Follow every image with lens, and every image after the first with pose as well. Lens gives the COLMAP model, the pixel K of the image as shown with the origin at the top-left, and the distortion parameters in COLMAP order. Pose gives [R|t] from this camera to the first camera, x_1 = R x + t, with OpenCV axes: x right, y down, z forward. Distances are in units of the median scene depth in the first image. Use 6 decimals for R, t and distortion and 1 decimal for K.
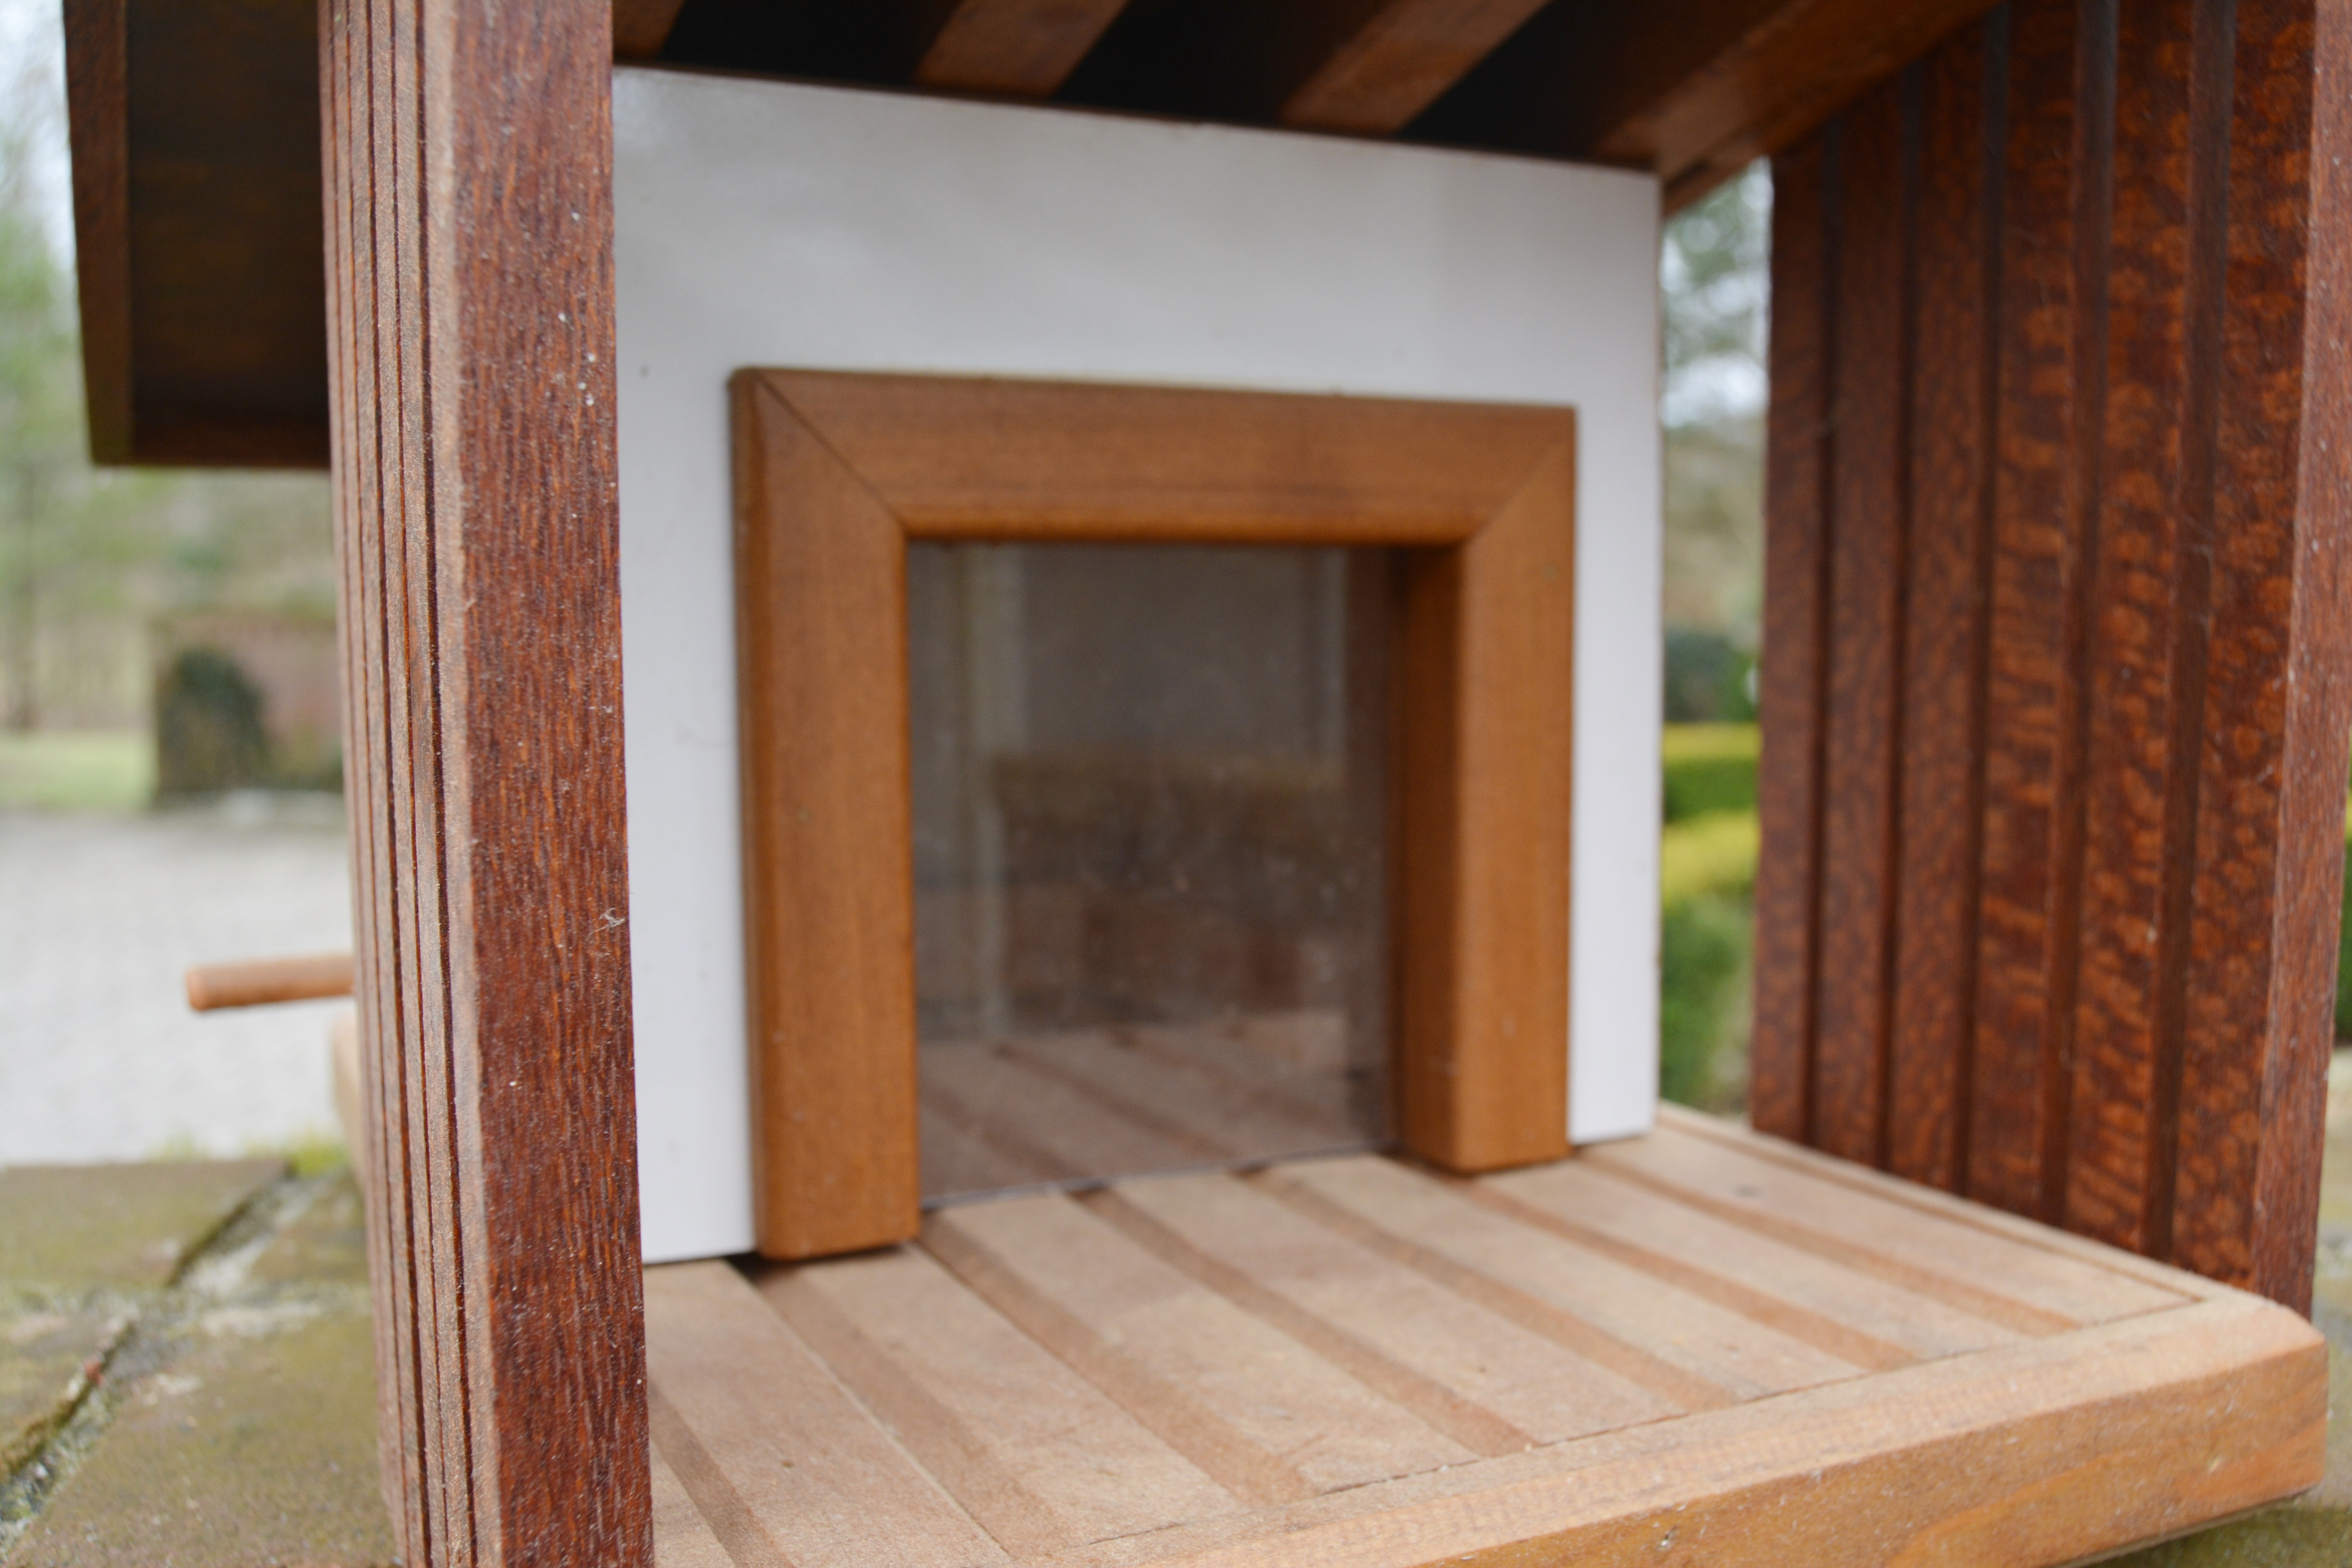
lens RADIAL K [[2191.1, 0, 1176.0], [0, 2191.1, 784.0], [0, 0, 1]] dist [-0.082723, 0.002520]
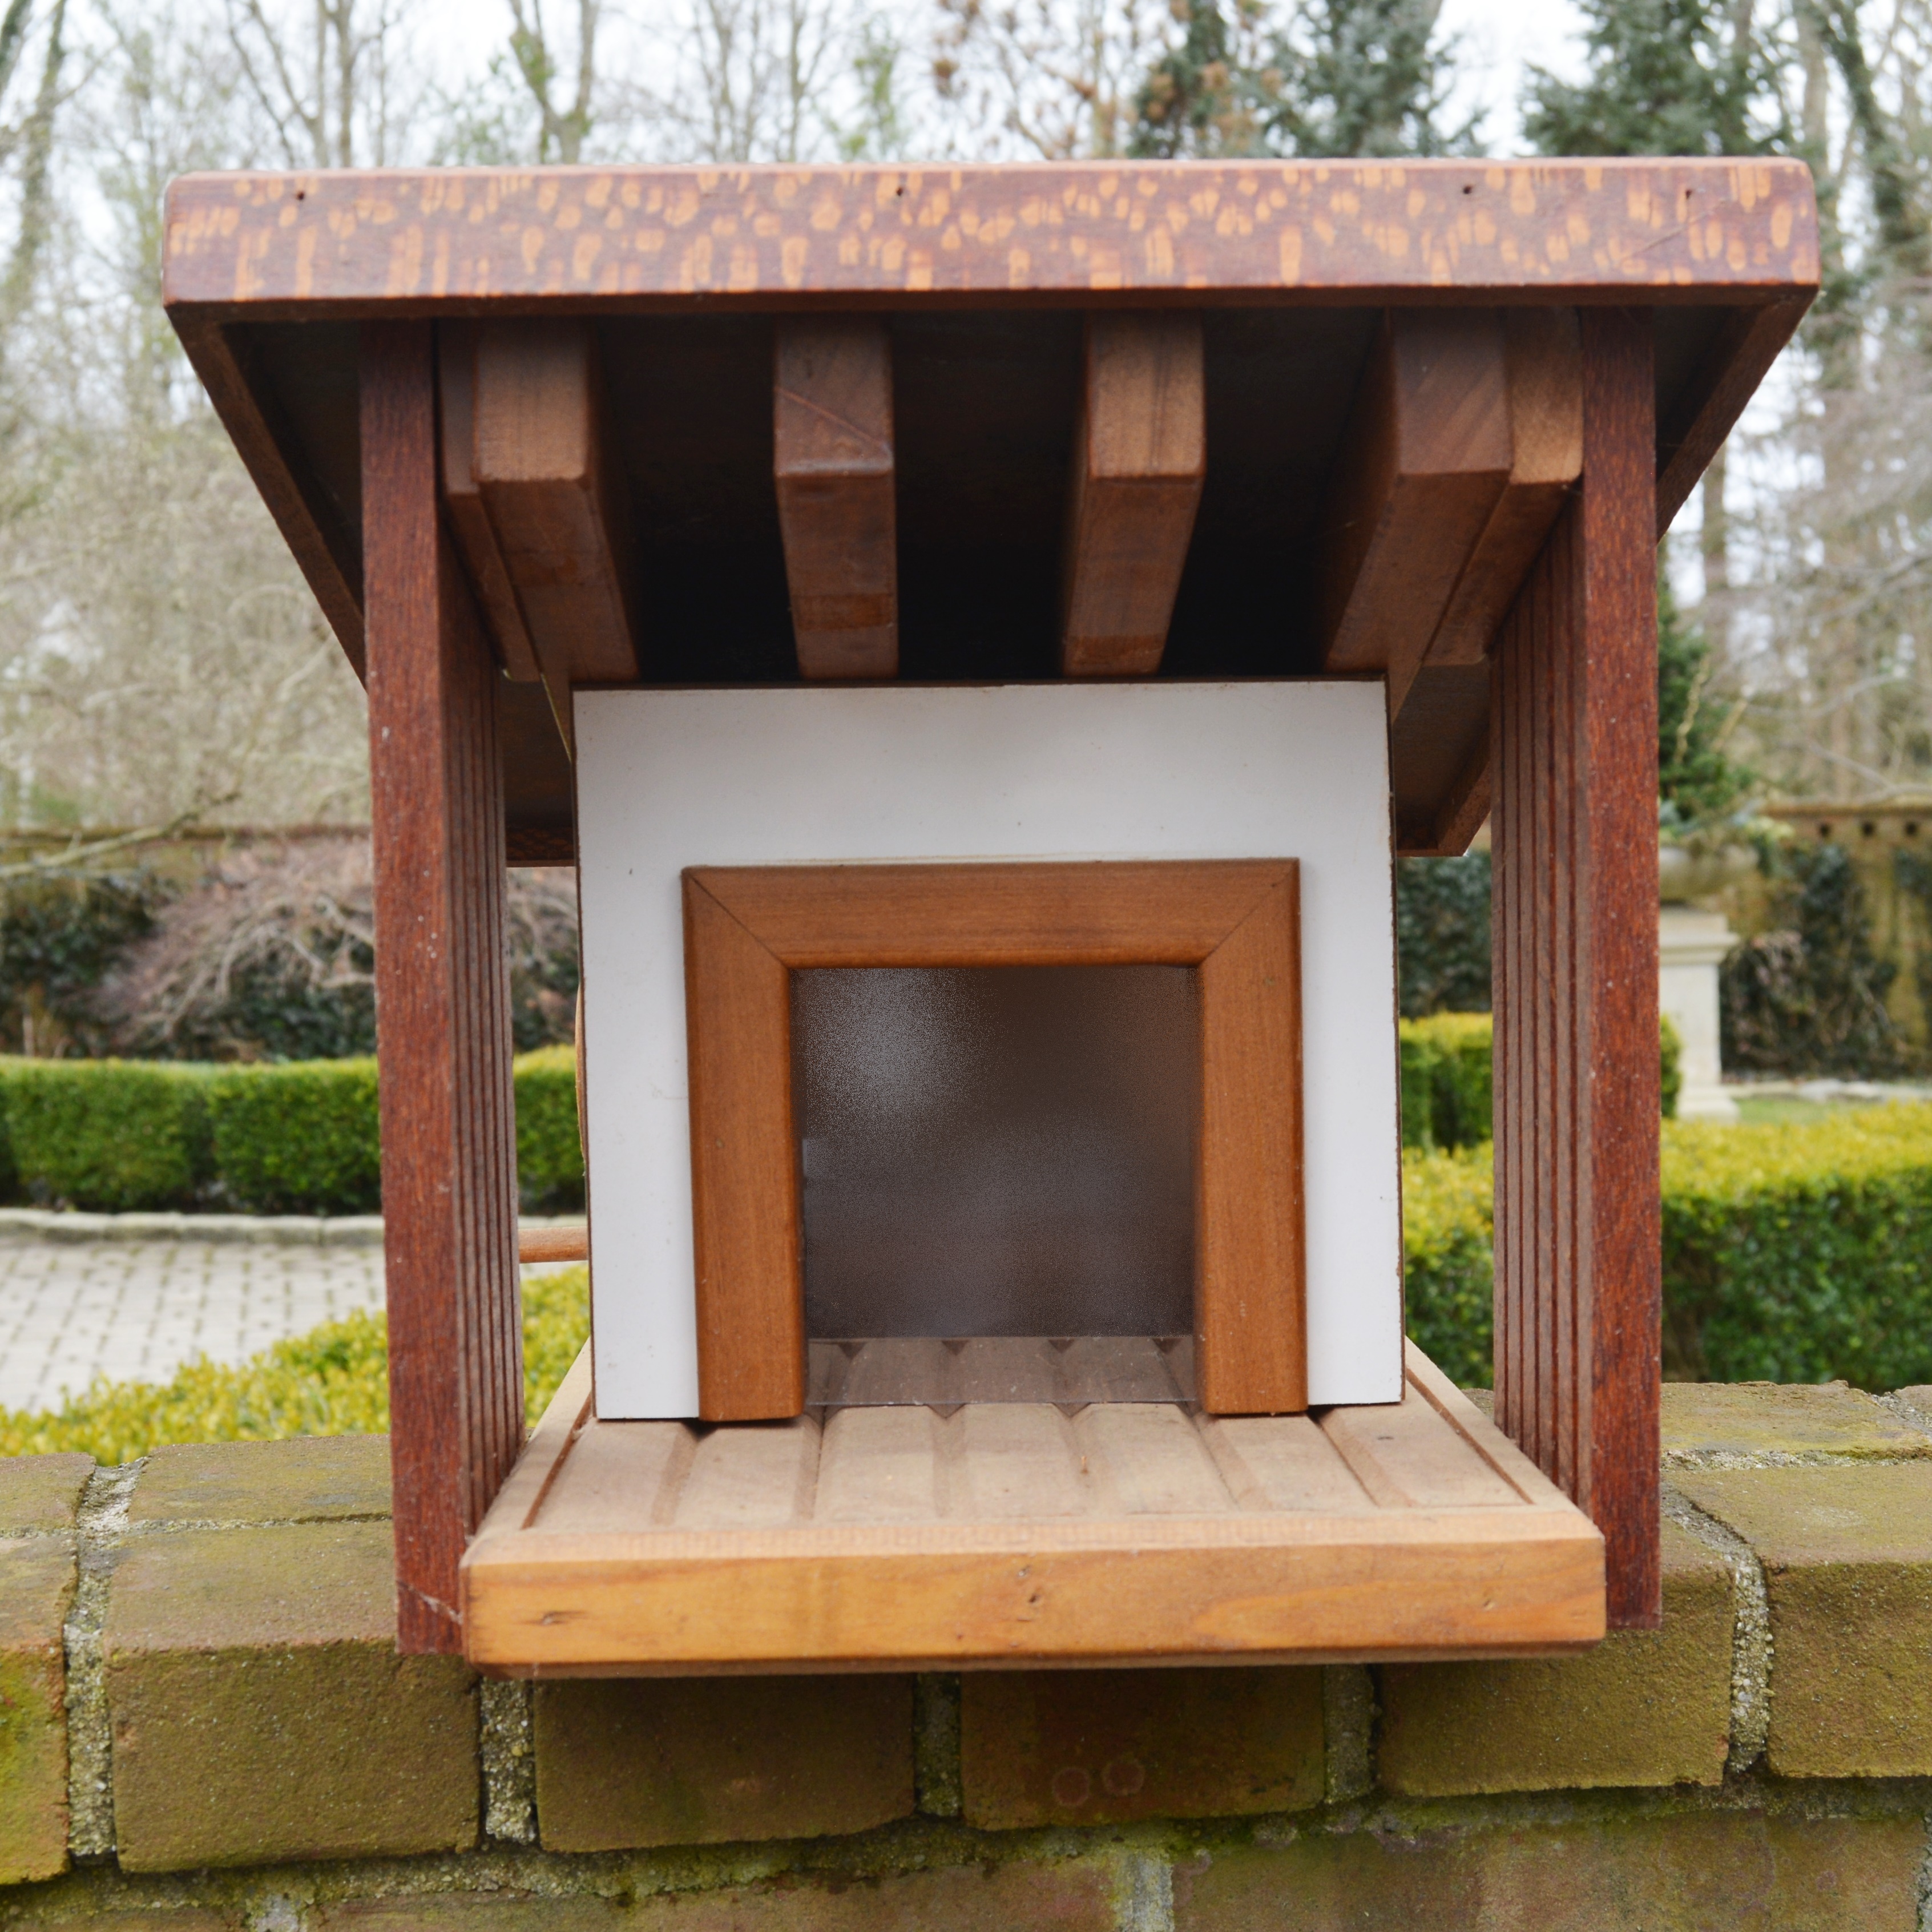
lens RADIAL K [[3215.3, 0, 966.0], [0, 3215.3, 966.0], [0, 0, 1]] dist [-0.105829, 0.103468]
pose [[0.909643, 0.003789, -0.415373, 1.032688], [-0.020275, 0.999172, -0.035287, -0.038638], [0.414895, 0.040520, 0.908967, -1.142711]]
